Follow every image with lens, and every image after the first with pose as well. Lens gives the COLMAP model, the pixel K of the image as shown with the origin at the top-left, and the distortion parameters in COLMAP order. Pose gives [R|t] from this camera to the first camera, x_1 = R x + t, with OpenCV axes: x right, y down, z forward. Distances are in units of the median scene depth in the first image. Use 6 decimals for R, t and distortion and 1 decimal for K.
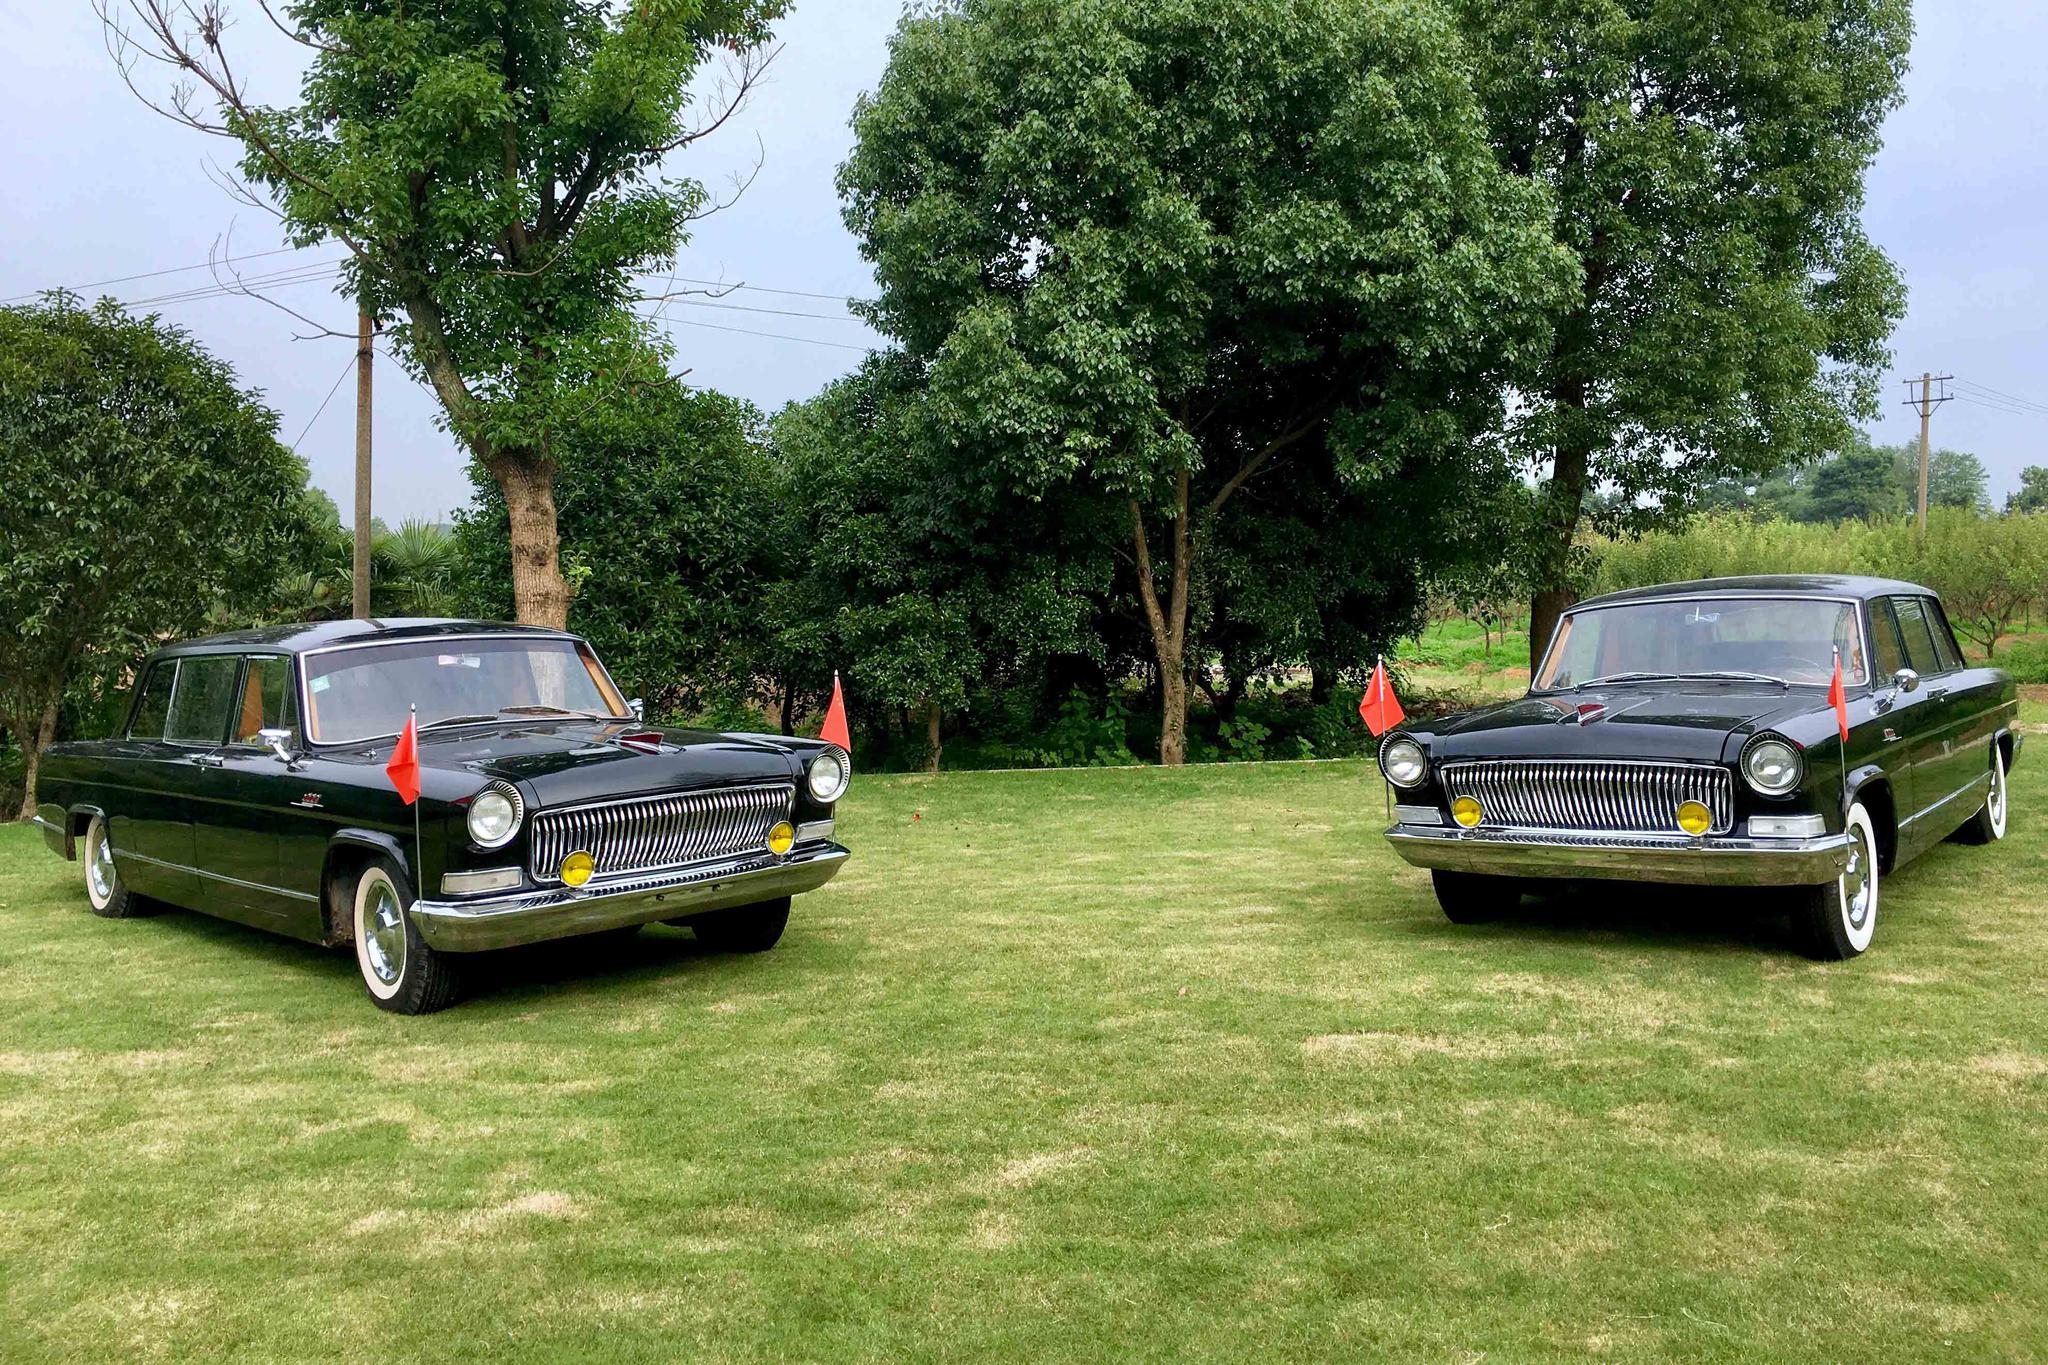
lens RADIAL K [[1748.3, 0, 1024.0], [0, 1748.3, 682.5], [0, 0, 1]] dist [-0.004730, 0.004659]
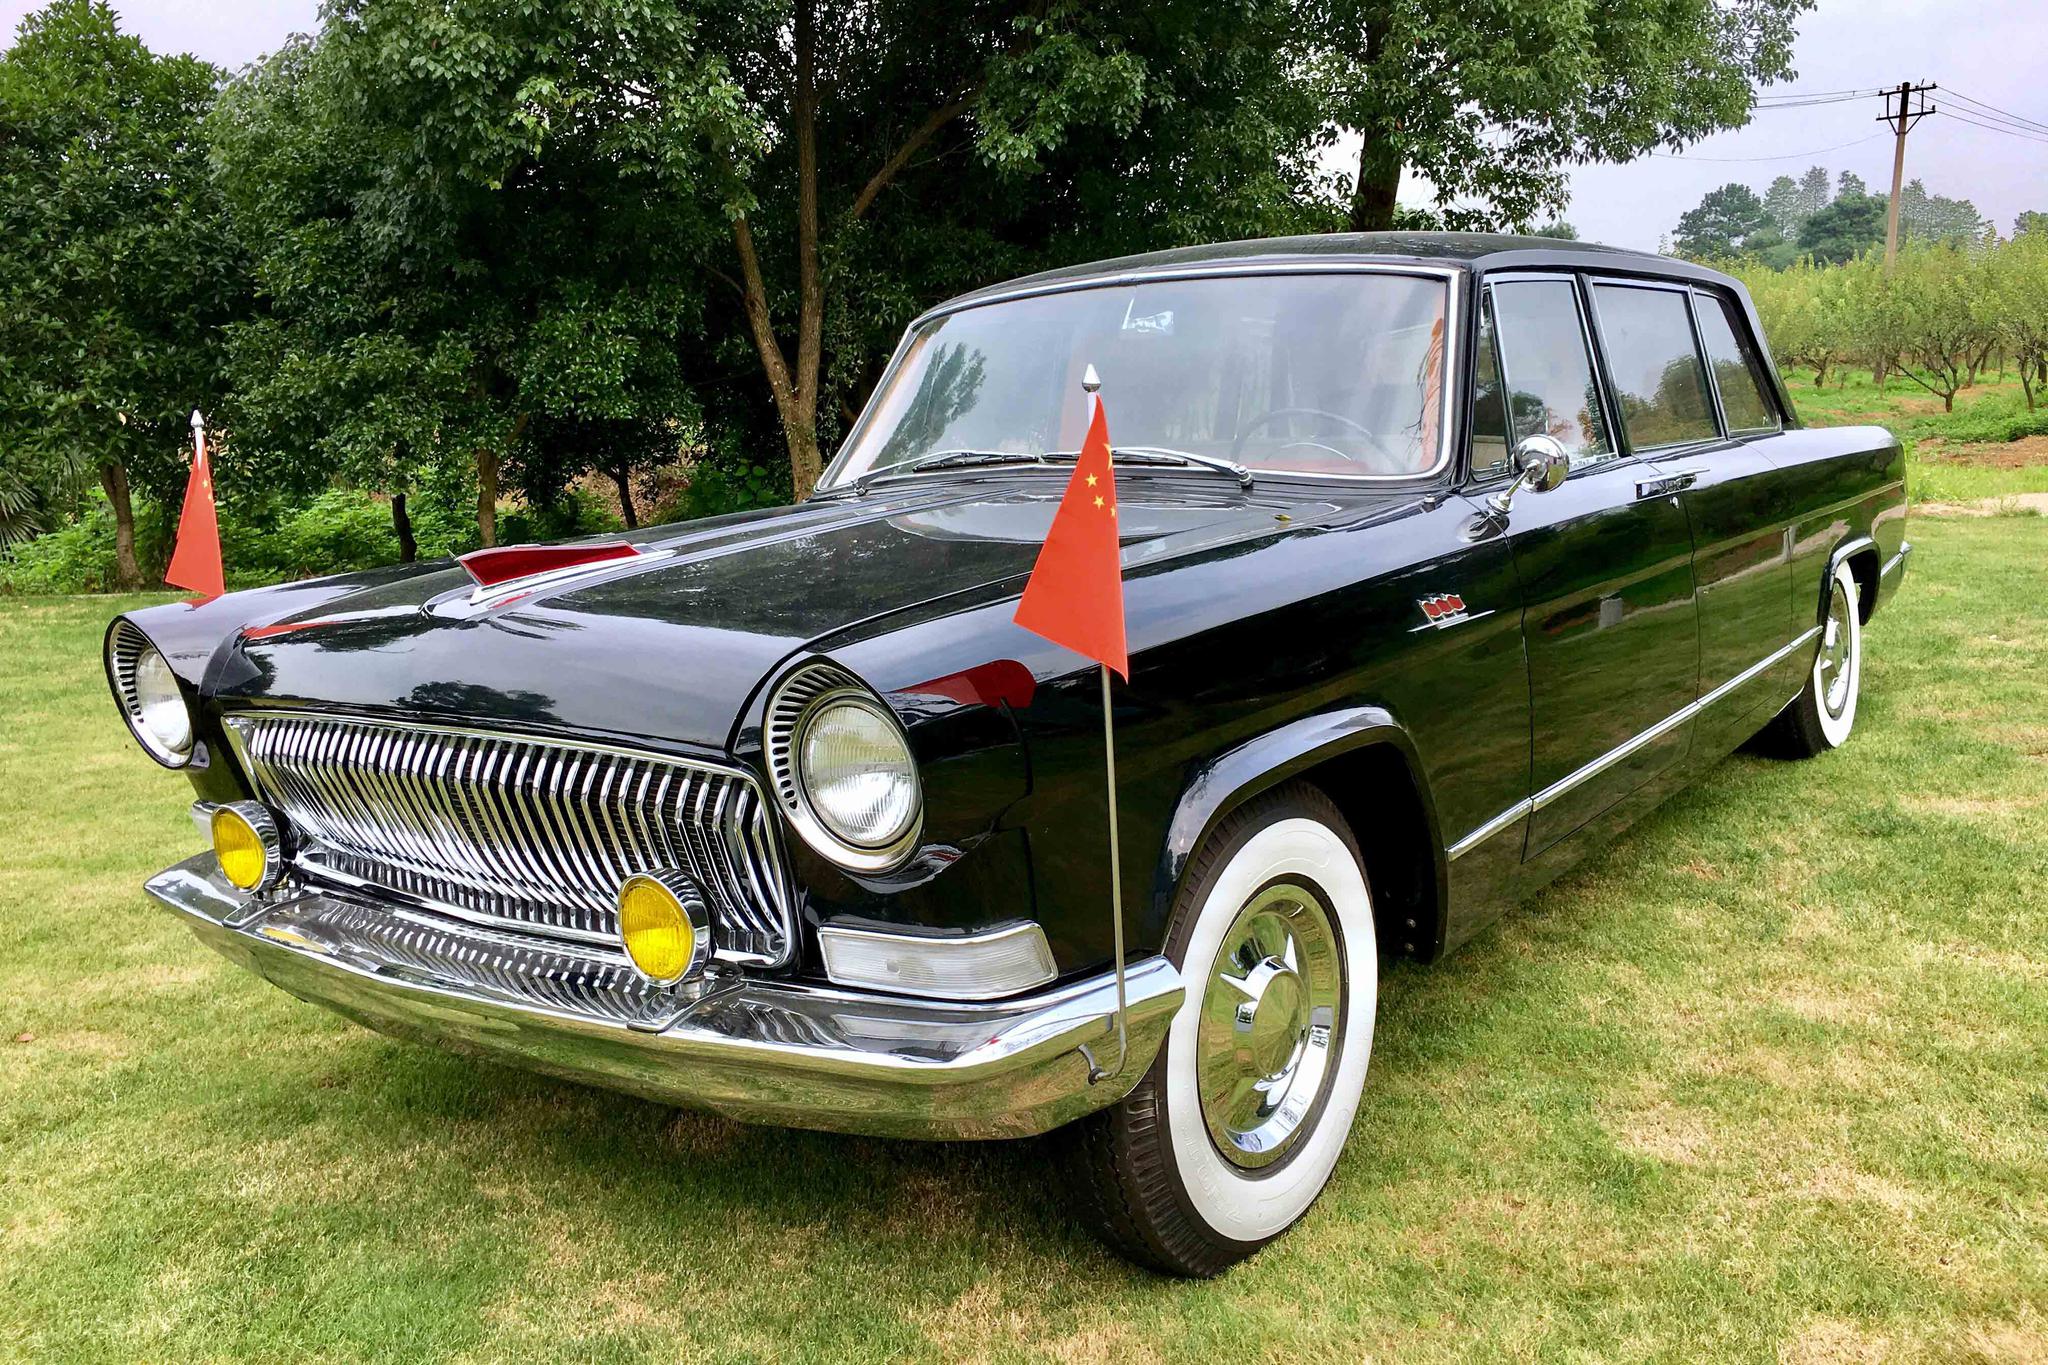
lens RADIAL K [[1691.5, 0, 1024.0], [0, 1691.5, 682.5], [0, 0, 1]] dist [0.047435, -0.054144]
pose [[0.999949, -0.010146, 0.000202, 0.179660], [0.010023, 0.990595, 0.136457, -0.002709], [-0.001585, -0.136448, 0.990646, 0.281143]]
